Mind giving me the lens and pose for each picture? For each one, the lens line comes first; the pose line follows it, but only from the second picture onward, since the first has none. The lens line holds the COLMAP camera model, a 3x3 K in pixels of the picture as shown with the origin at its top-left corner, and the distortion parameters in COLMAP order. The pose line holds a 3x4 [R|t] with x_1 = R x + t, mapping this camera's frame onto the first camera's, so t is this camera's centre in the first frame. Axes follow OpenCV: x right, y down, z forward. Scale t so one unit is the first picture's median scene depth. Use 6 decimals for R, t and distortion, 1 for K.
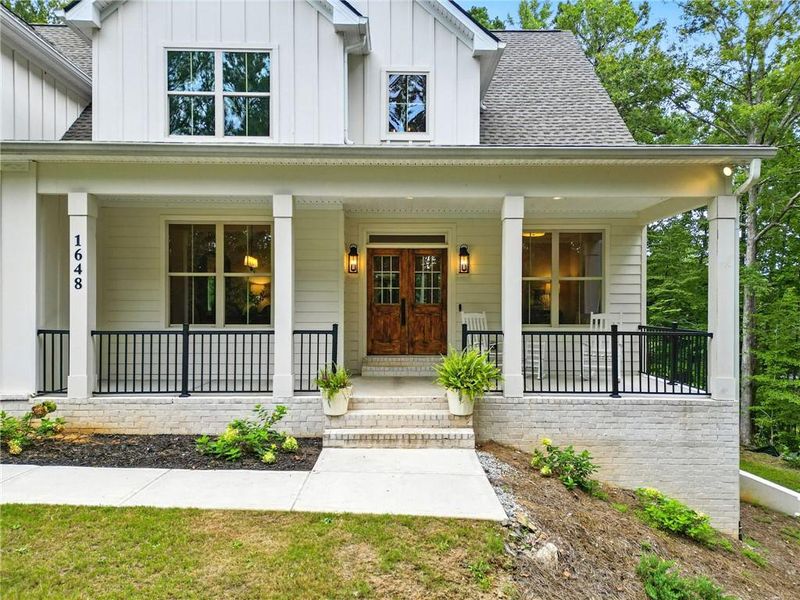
lens RADIAL K [[578.8, 0, 398.8], [0, 578.8, 311.2], [0, 0, 1]] dist [0.068480, -0.058669]
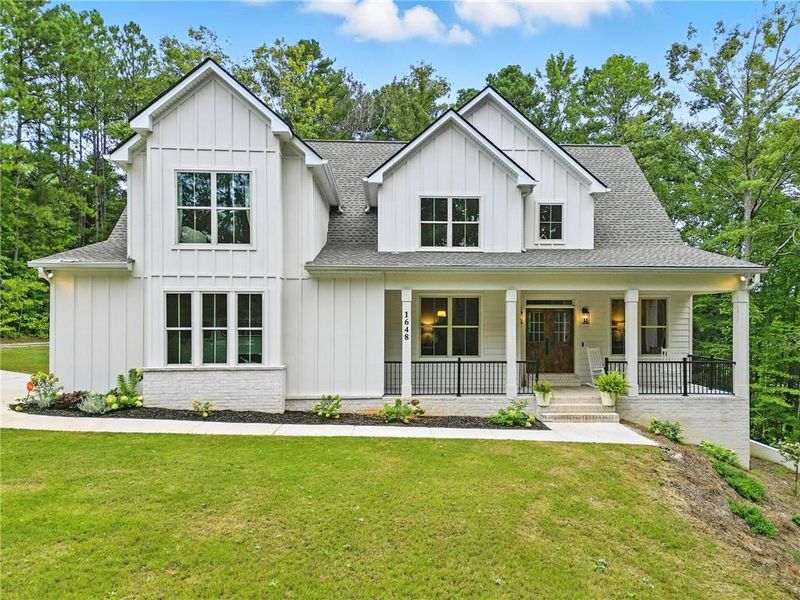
lens RADIAL K [[596.6, 0, 417.7], [0, 596.6, 317.9], [0, 0, 1]] dist [0.068396, -0.006041]
pose [[0.998621, -0.000726, 0.052499, -0.598063], [0.000795, 0.999999, -0.001293, -0.104357], [-0.052498, 0.001333, 0.998620, -0.912216]]
